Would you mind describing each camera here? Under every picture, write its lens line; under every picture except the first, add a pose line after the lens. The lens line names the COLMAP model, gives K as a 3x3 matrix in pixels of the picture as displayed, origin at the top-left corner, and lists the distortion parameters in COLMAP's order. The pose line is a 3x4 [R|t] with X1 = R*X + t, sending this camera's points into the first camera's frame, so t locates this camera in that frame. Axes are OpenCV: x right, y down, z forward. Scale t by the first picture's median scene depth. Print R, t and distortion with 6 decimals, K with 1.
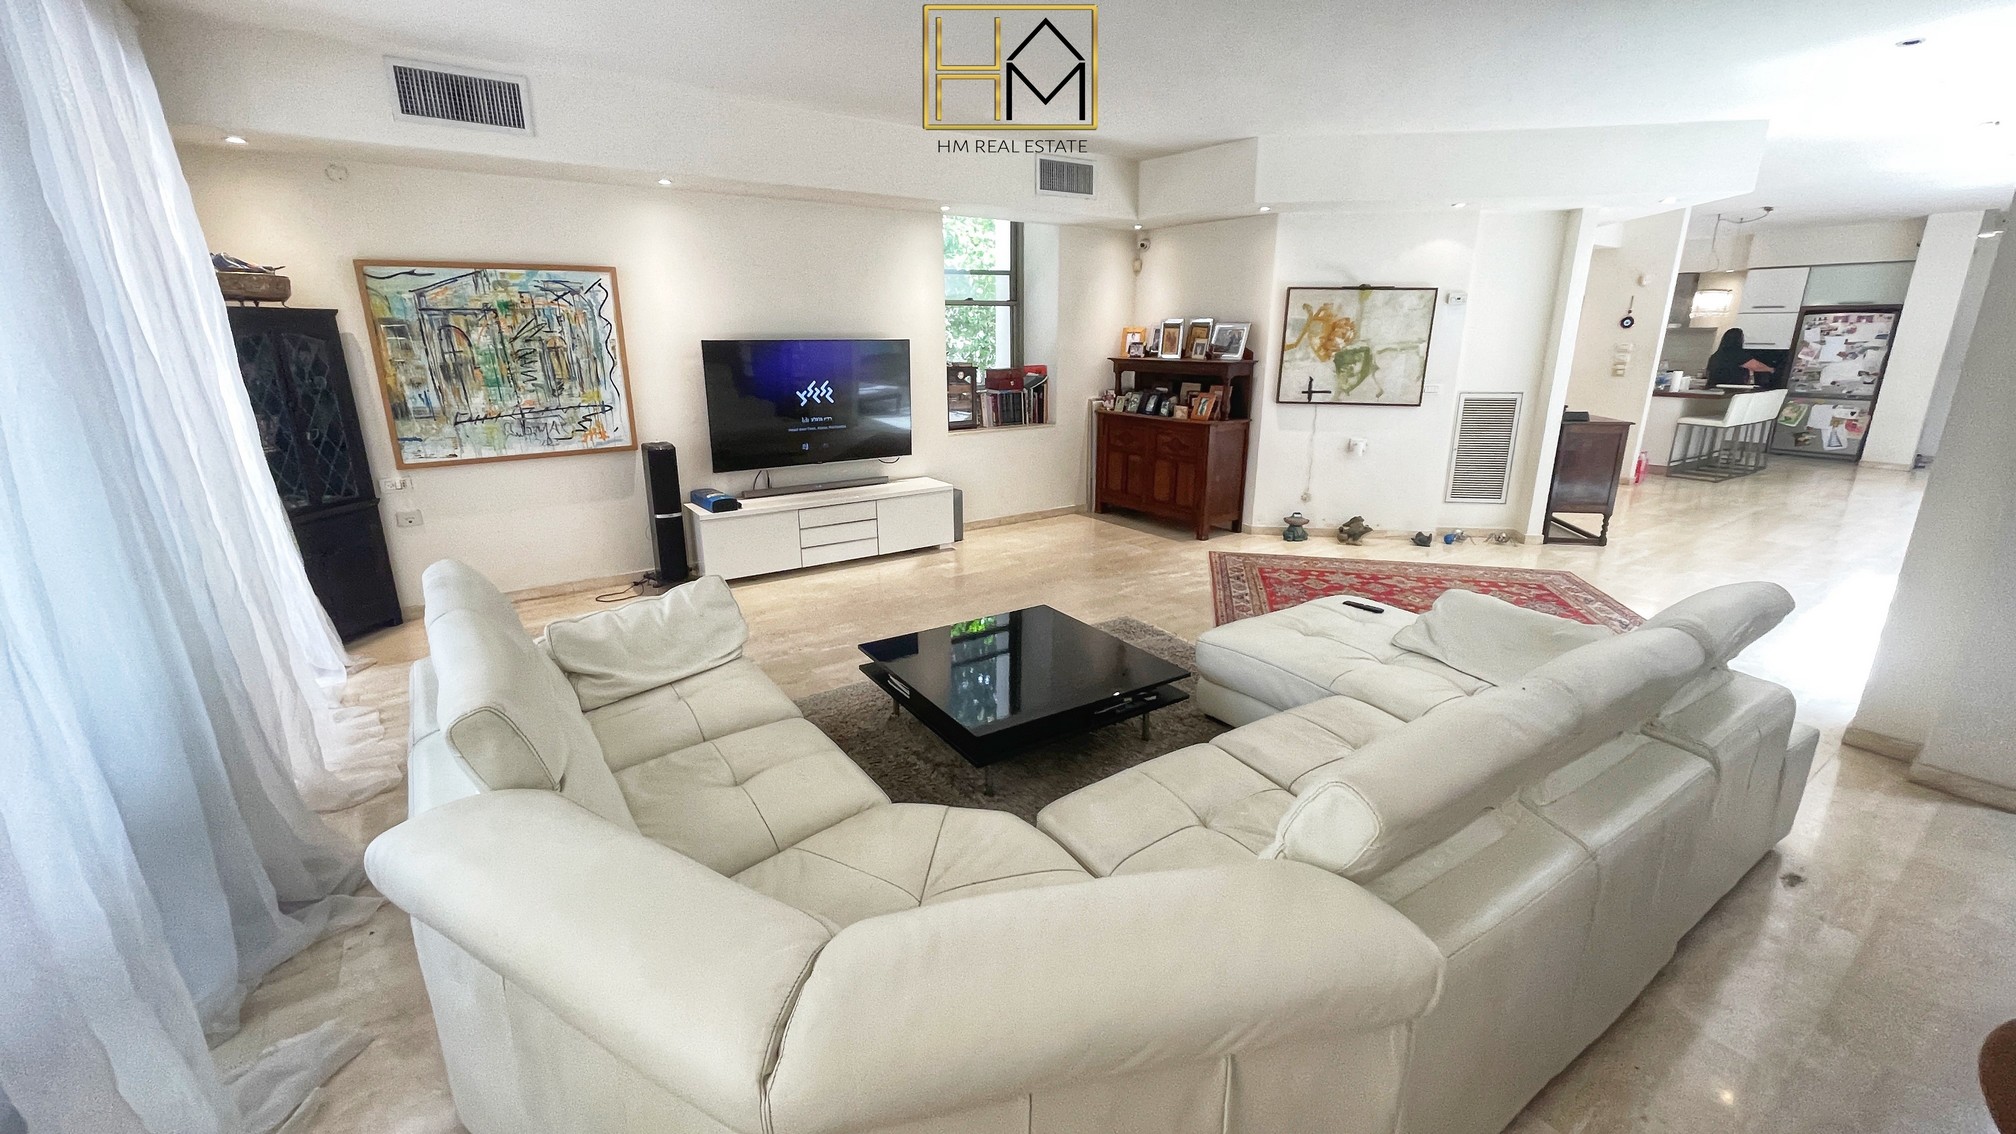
lens RADIAL K [[830.5, 0, 1008.0], [0, 830.5, 567.0], [0, 0, 1]] dist [-0.002275, -0.000662]
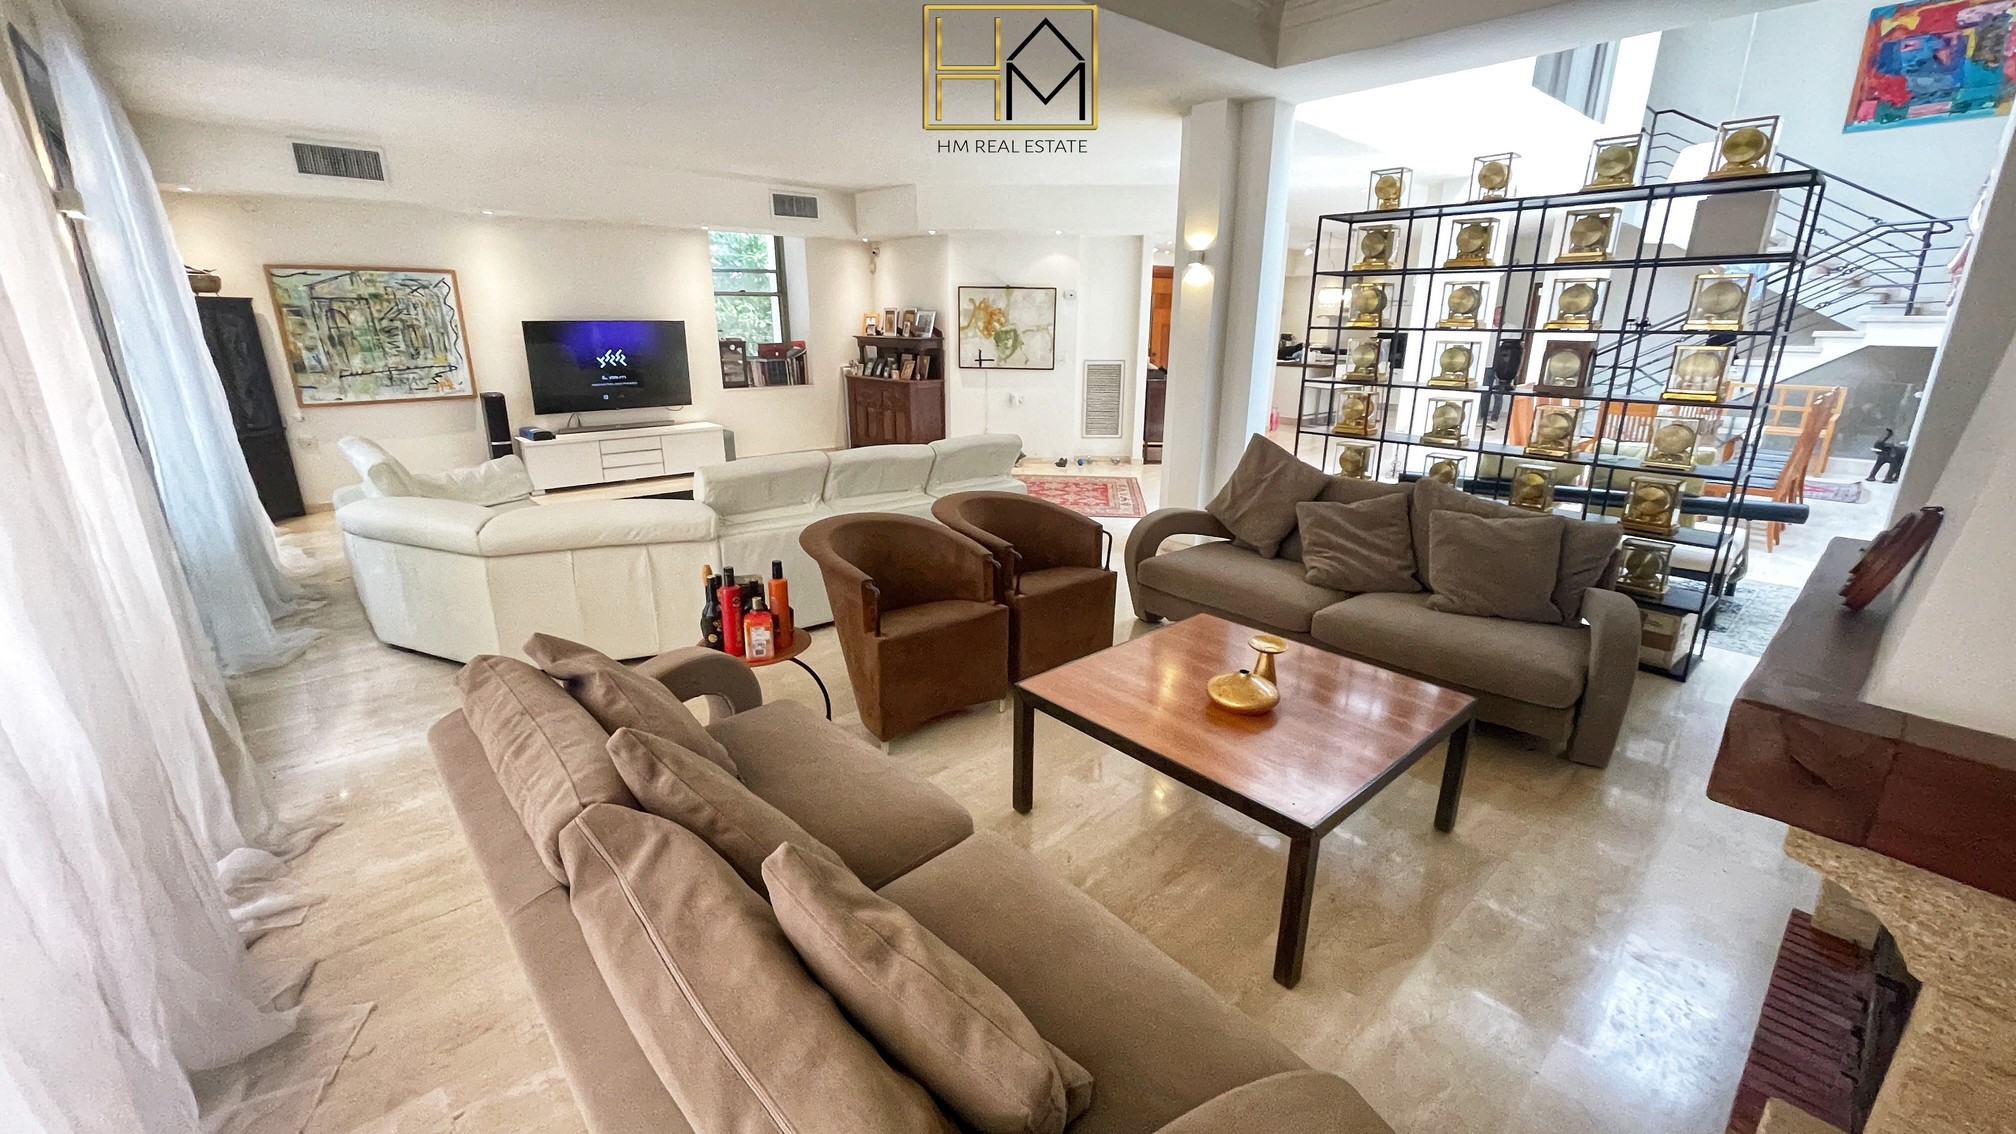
lens RADIAL K [[815.4, 0, 988.0], [0, 815.4, 557.2], [0, 0, 1]] dist [-0.001874, 0.011947]
pose [[0.994020, -0.024673, 0.106373, 0.234846], [0.023022, 0.999595, 0.016721, 0.112439], [-0.106743, -0.014172, 0.994186, -0.429196]]
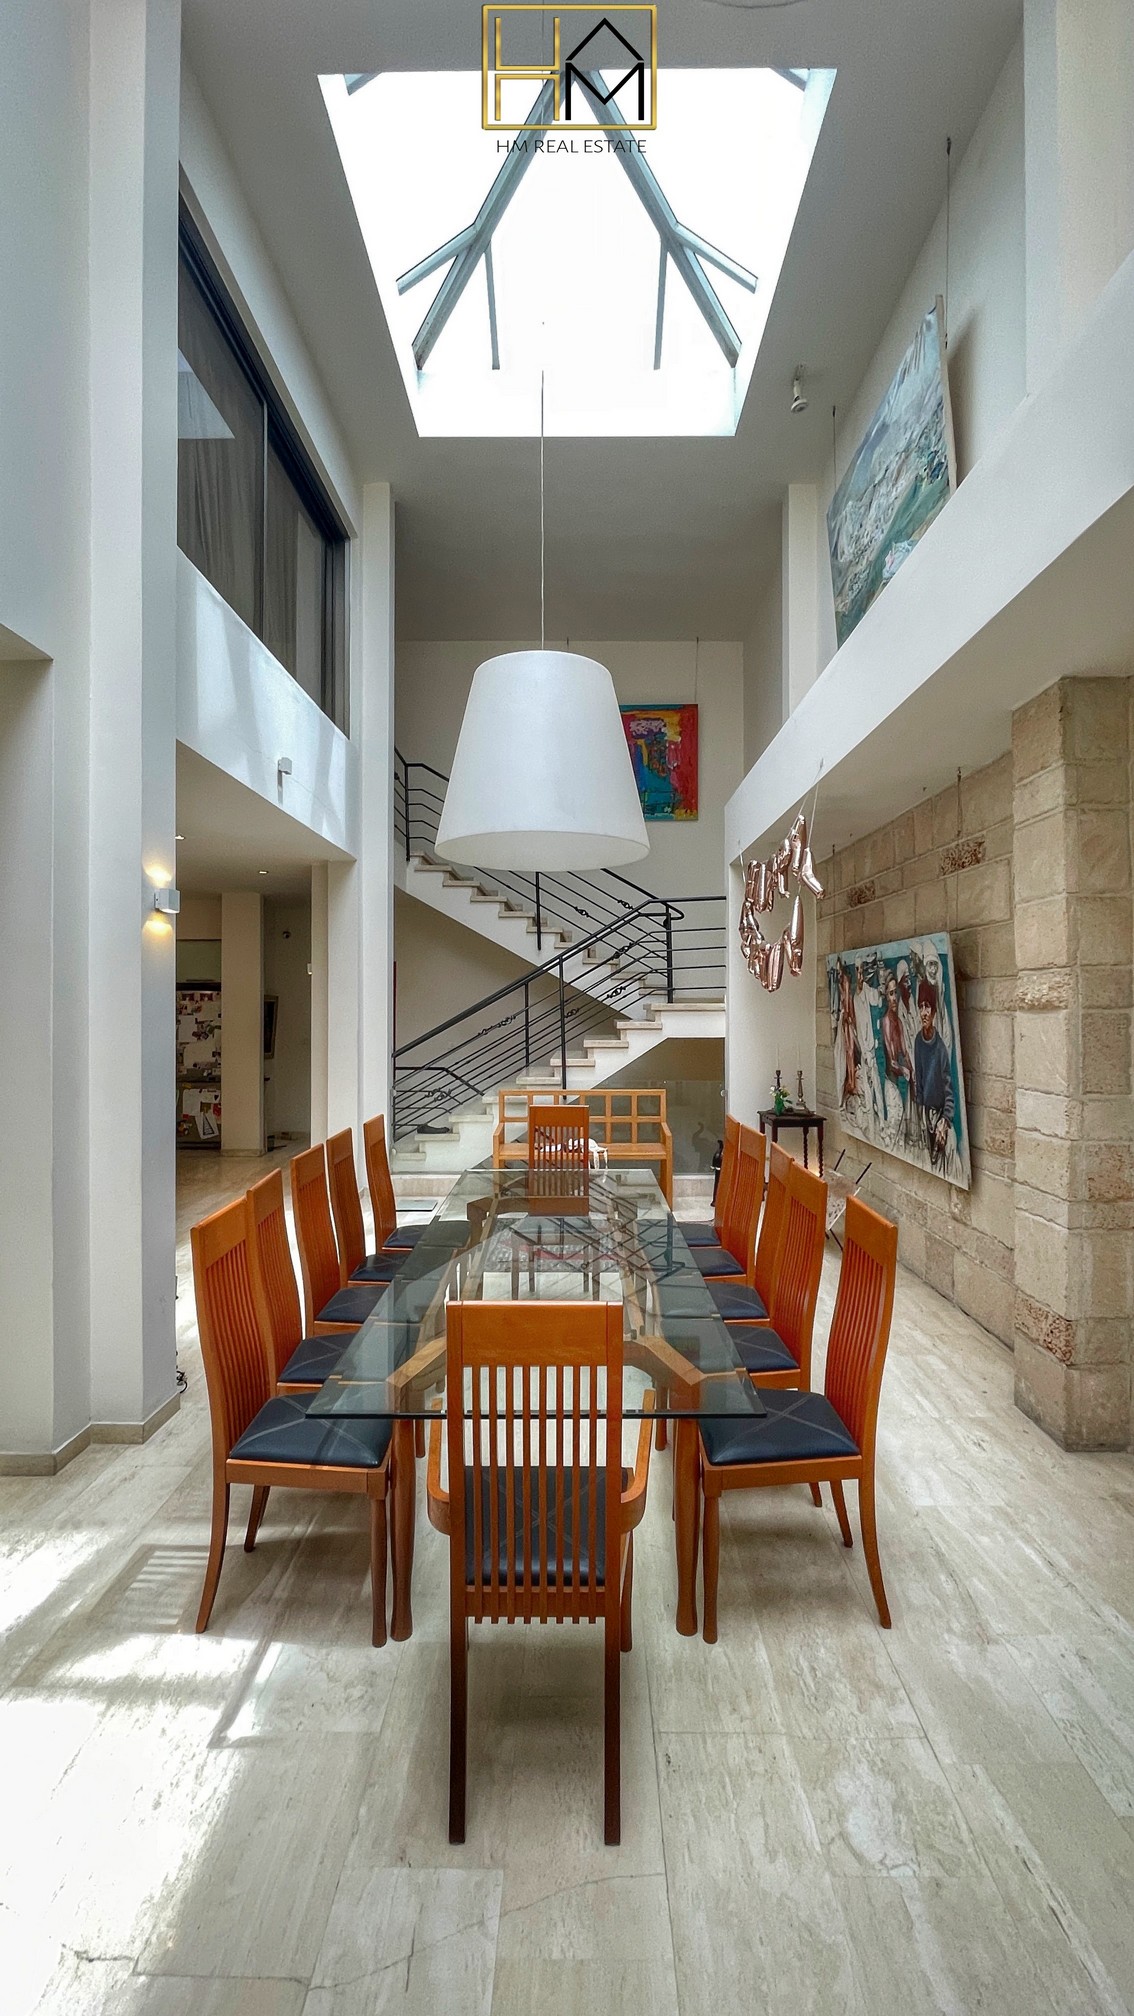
lens RADIAL K [[830.5, 0, 567.0], [0, 830.5, 1008.0], [0, 0, 1]] dist [-0.002275, -0.000662]
pose [[0.580672, 0.005298, 0.814120, 0.888754], [0.222754, 0.960787, -0.165132, -0.077417], [-0.783071, 0.277236, 0.556722, 0.295596]]
